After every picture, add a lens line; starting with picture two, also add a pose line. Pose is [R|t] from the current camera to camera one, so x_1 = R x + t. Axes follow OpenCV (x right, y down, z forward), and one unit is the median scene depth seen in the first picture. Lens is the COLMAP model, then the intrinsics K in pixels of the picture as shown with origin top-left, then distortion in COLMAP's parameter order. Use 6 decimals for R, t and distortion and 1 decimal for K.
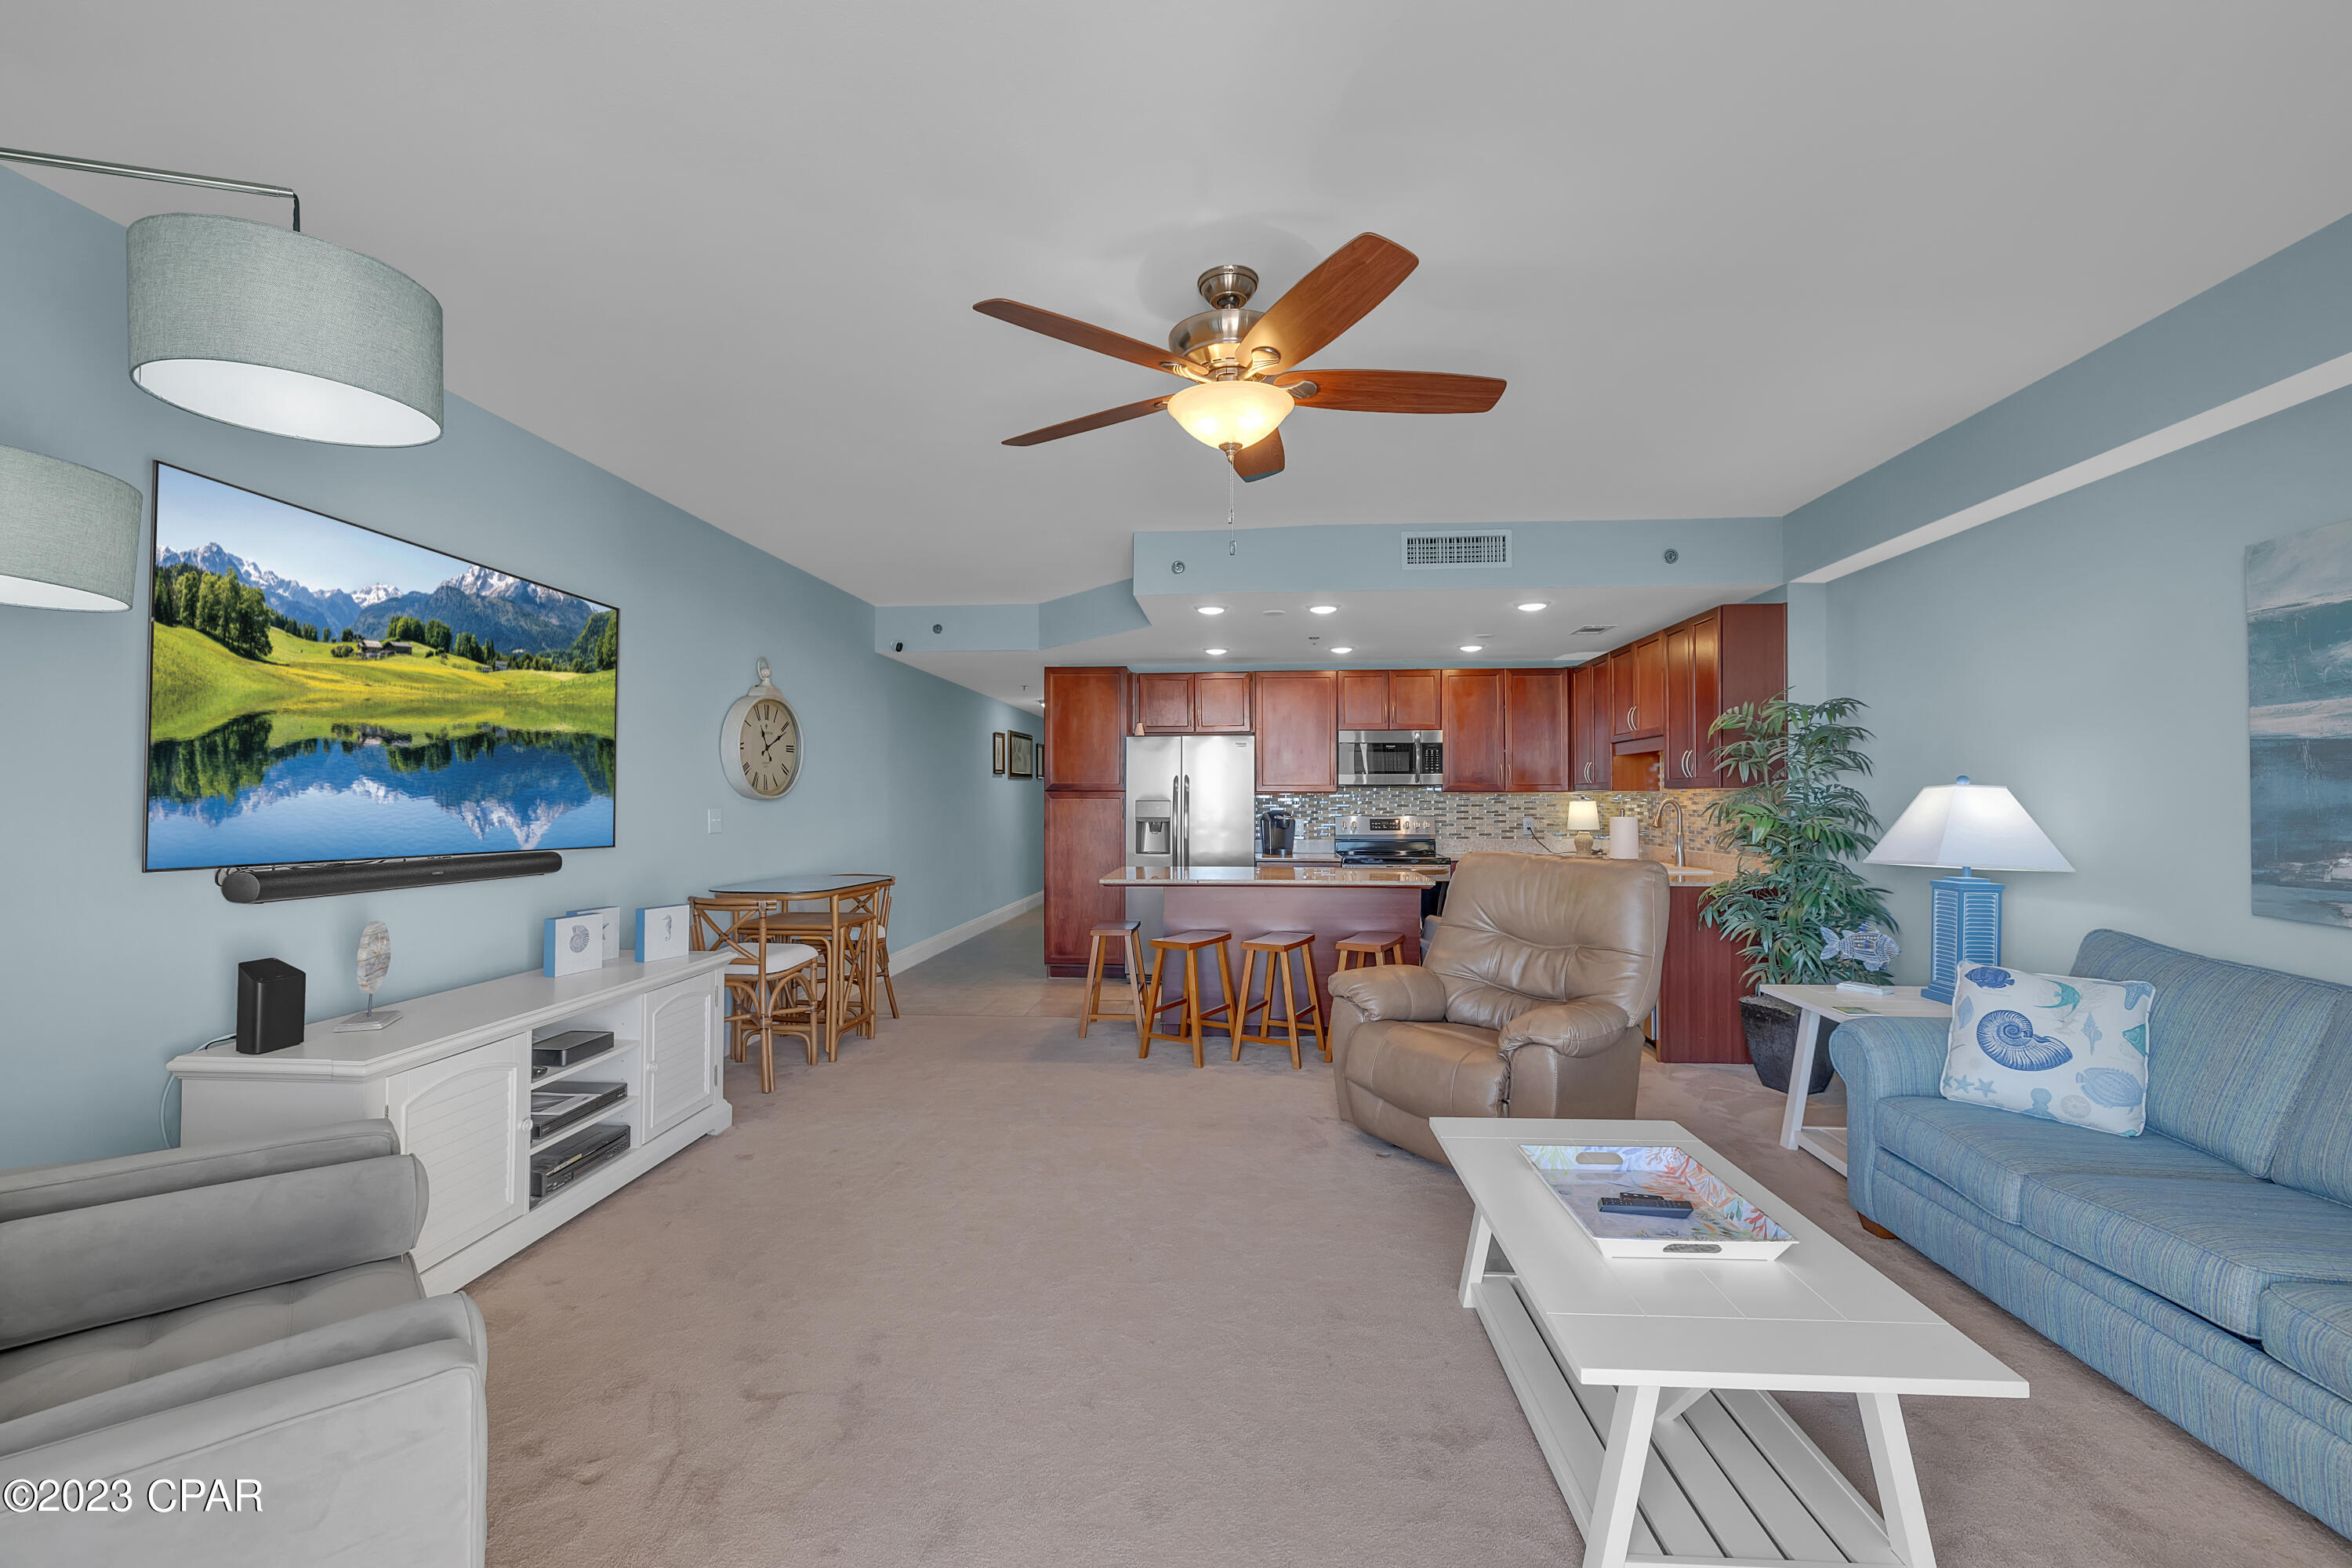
lens RADIAL K [[997.0, 0, 1165.3], [0, 997.0, 790.4], [0, 0, 1]] dist [-0.000992, 0.000006]
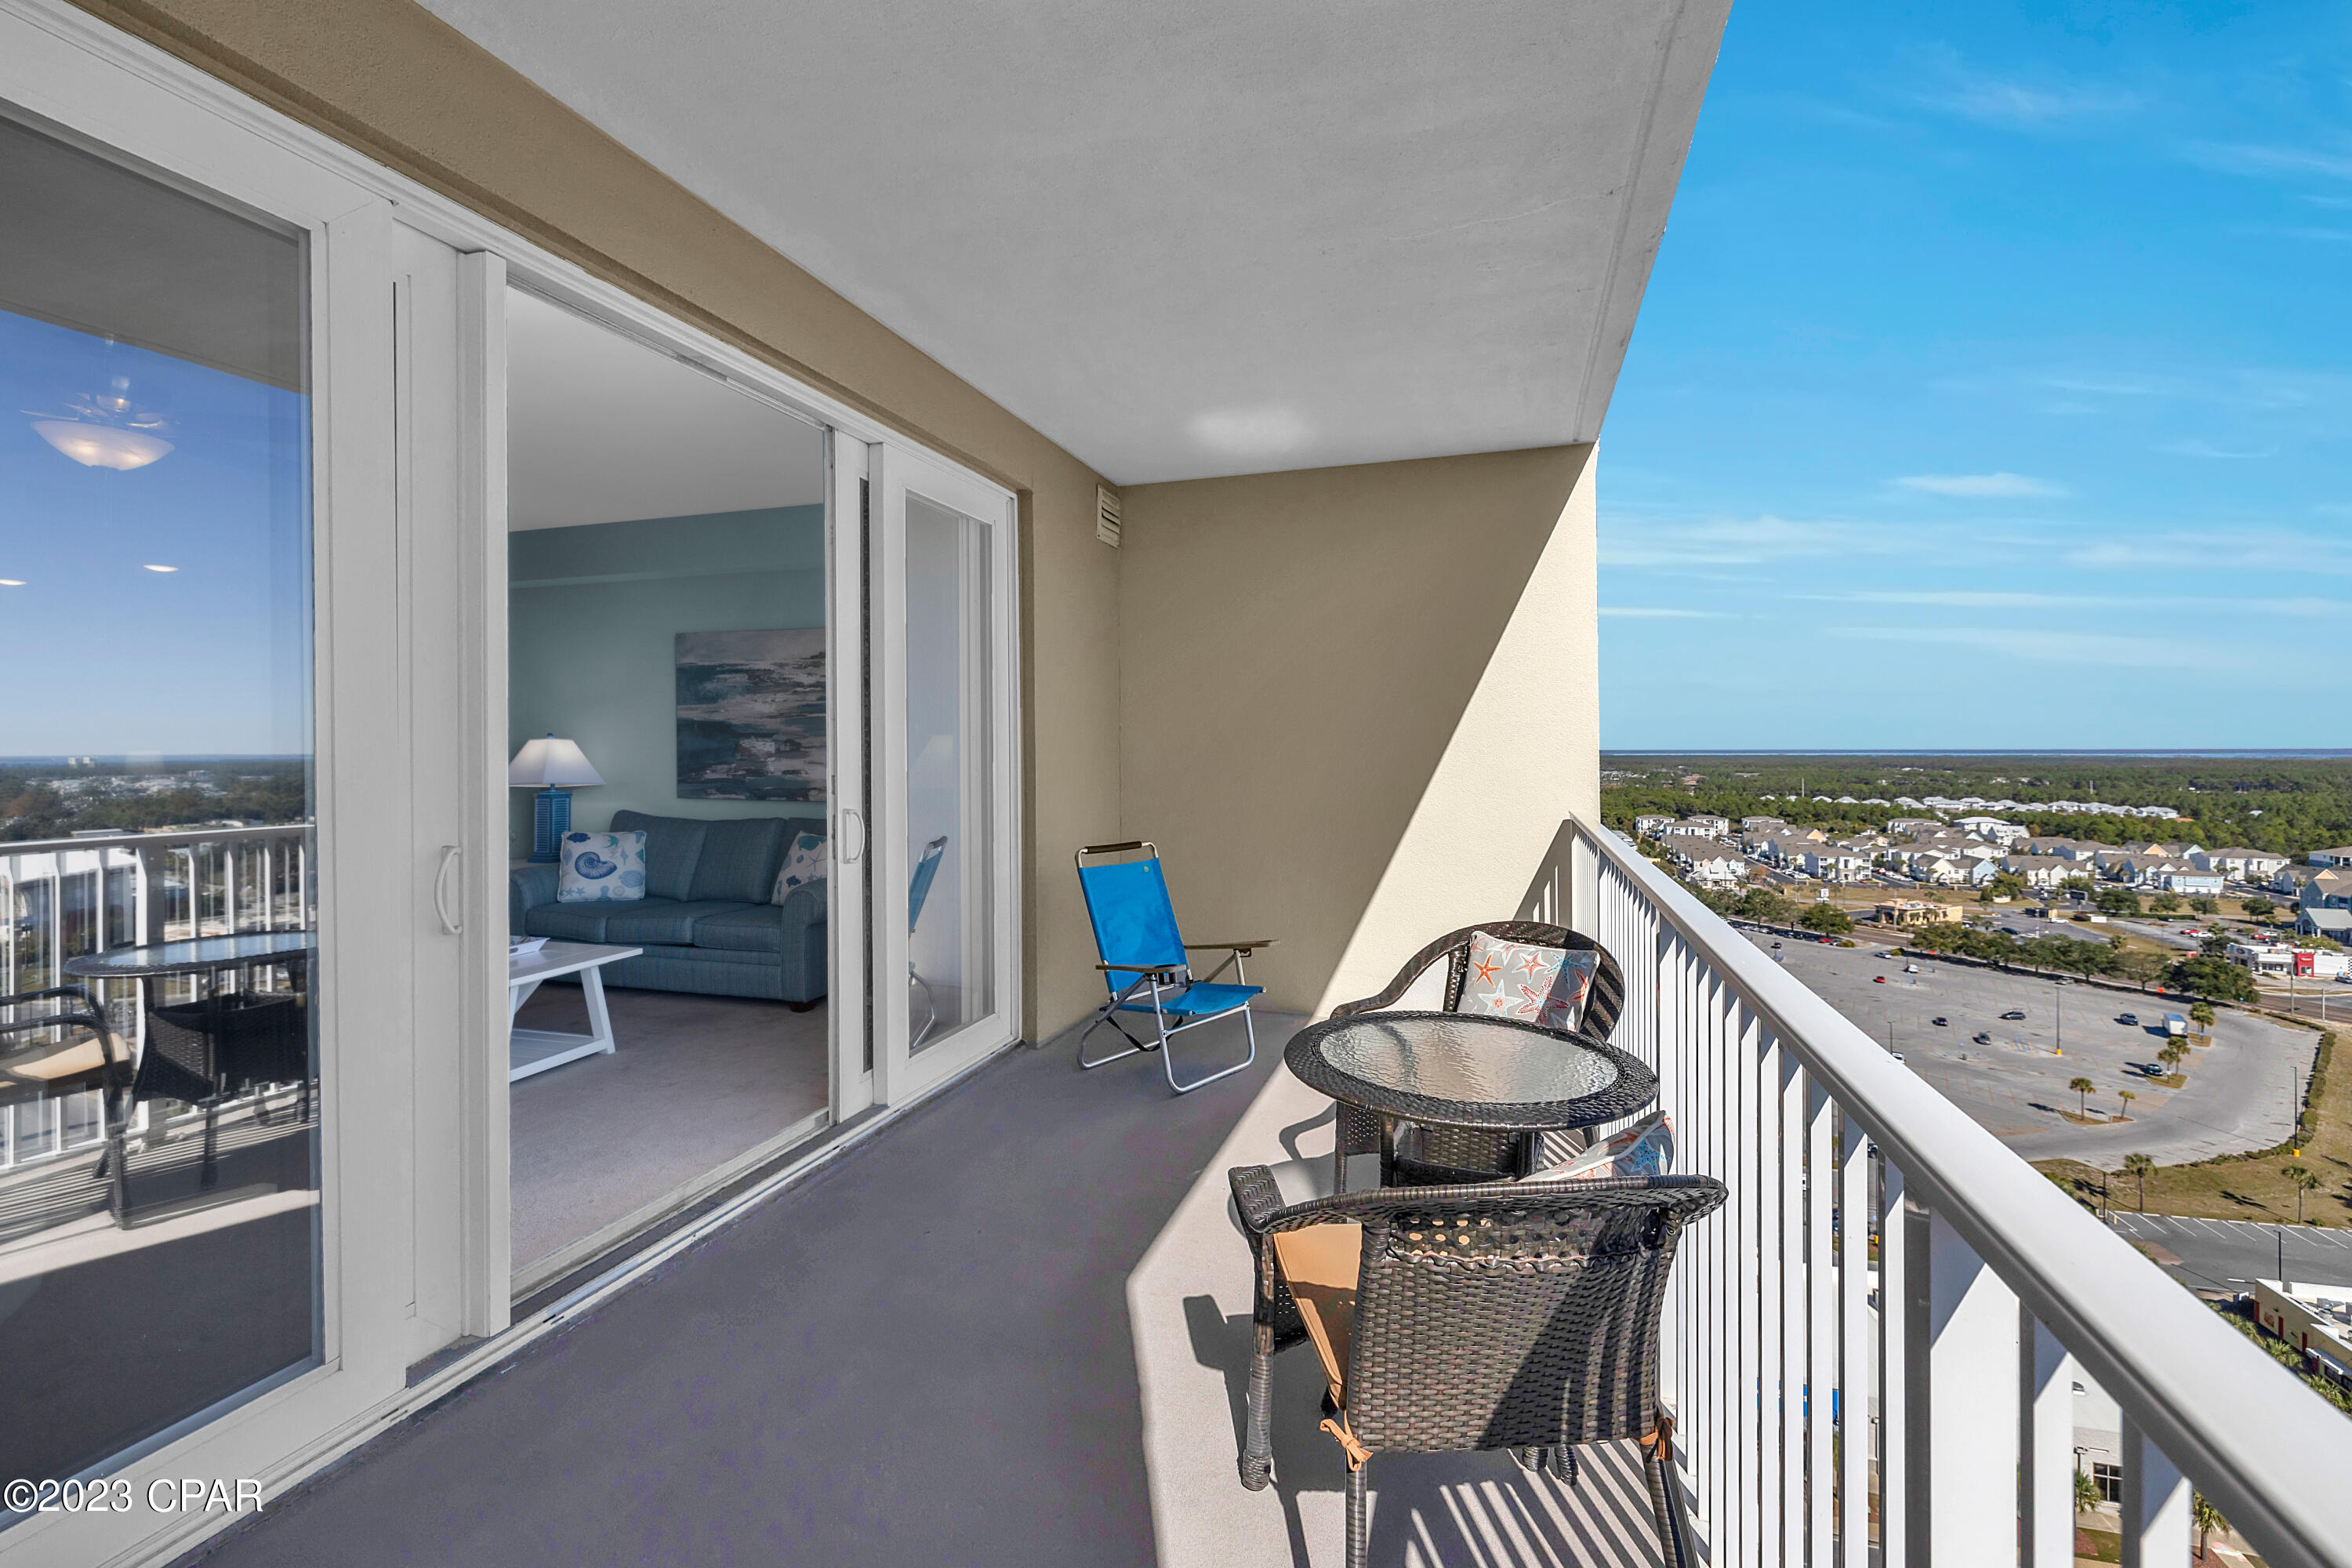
lens RADIAL K [[1004.4, 0, 1187.4], [0, 1004.4, 755.5], [0, 0, 1]] dist [-0.002147, -0.001690]
pose [[0.222497, -0.004276, 0.974924, -0.633597], [-0.004835, 0.999973, 0.005489, 0.008417], [-0.974921, -0.005936, 0.222471, -0.460855]]
